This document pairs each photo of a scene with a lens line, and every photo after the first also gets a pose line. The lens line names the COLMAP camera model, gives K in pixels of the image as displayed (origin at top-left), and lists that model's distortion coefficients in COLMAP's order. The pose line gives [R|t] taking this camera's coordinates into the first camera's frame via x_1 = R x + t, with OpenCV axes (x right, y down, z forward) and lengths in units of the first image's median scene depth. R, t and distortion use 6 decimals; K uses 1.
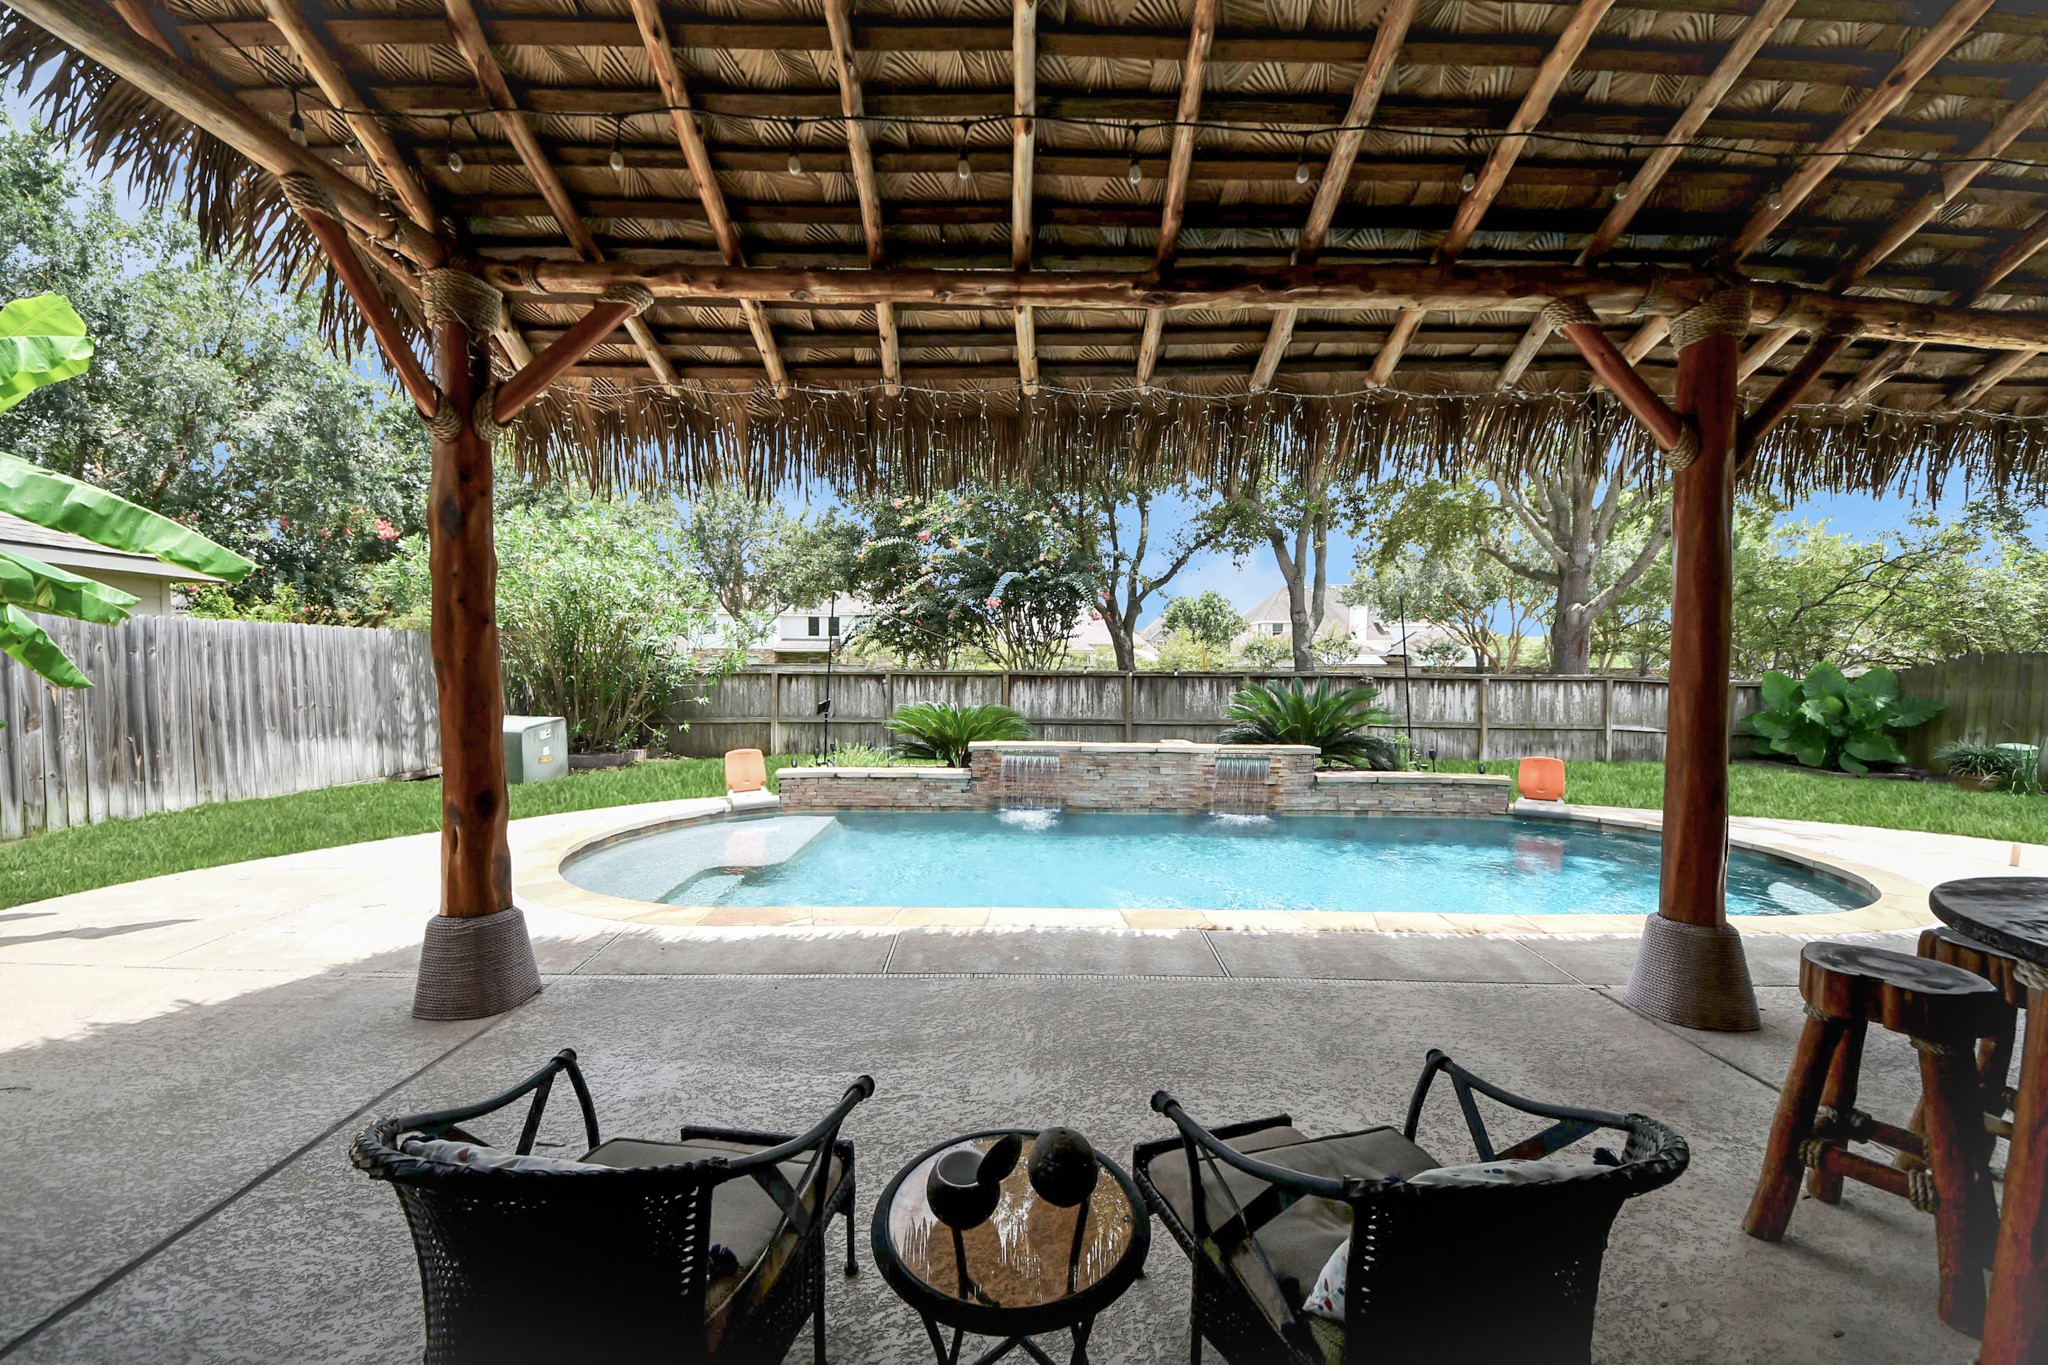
lens RADIAL K [[745.0, 0, 1036.8], [0, 745.0, 703.0], [0, 0, 1]] dist [-0.030500, -0.000391]
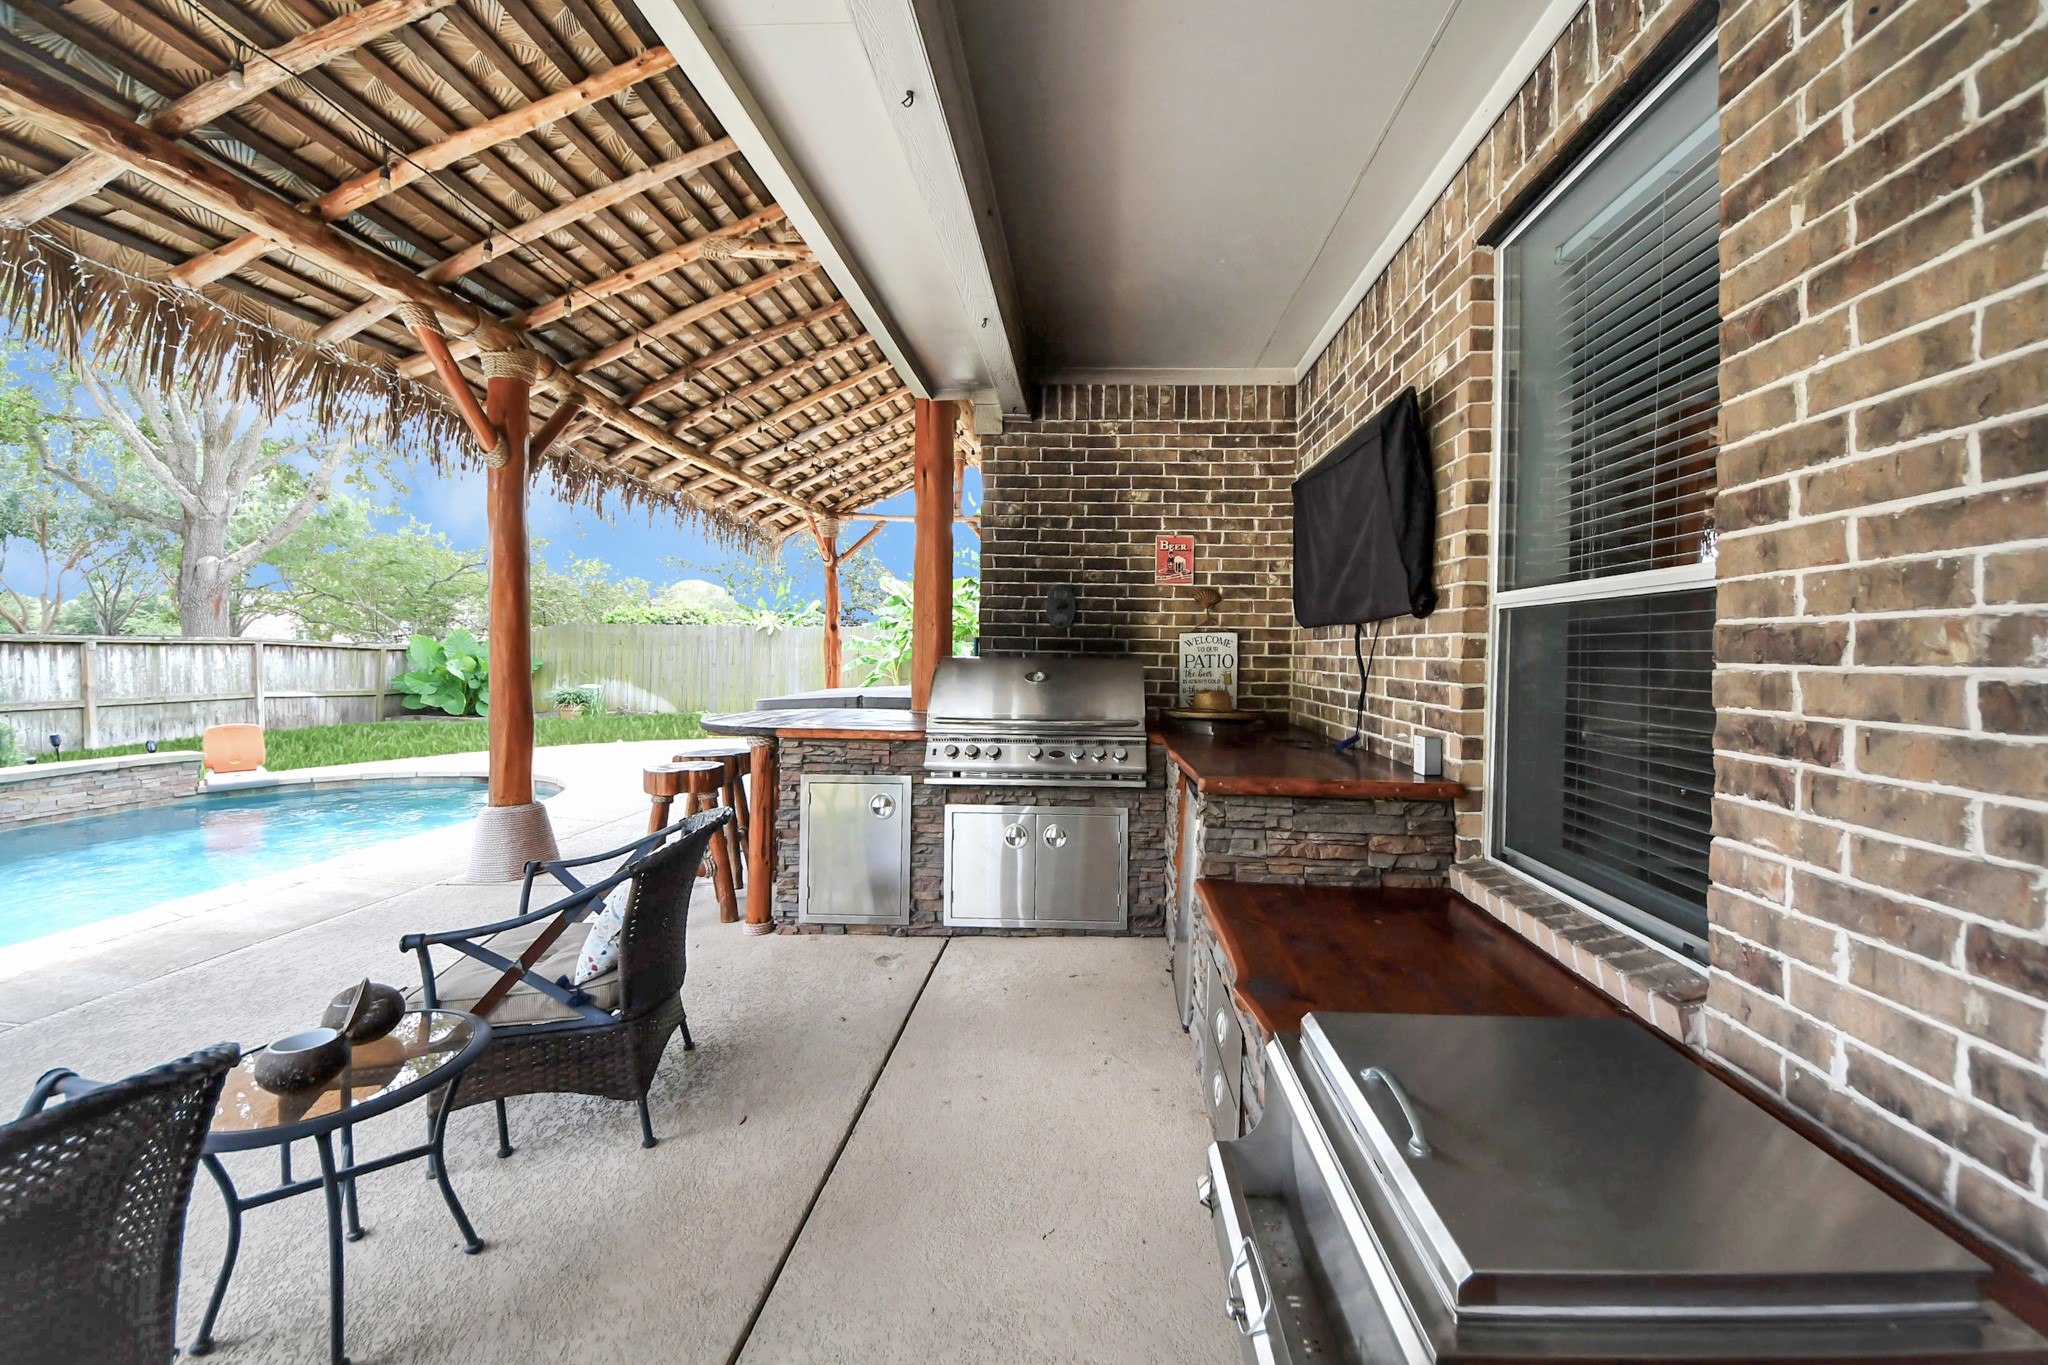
lens RADIAL K [[726.5, 0, 1072.6], [0, 726.5, 656.9], [0, 0, 1]] dist [0.003132, -0.005390]
pose [[0.005494, -0.013452, 0.999894, -0.202880], [0.038276, 0.999180, 0.013232, 0.021639], [-0.999252, 0.038199, 0.006004, -0.027739]]
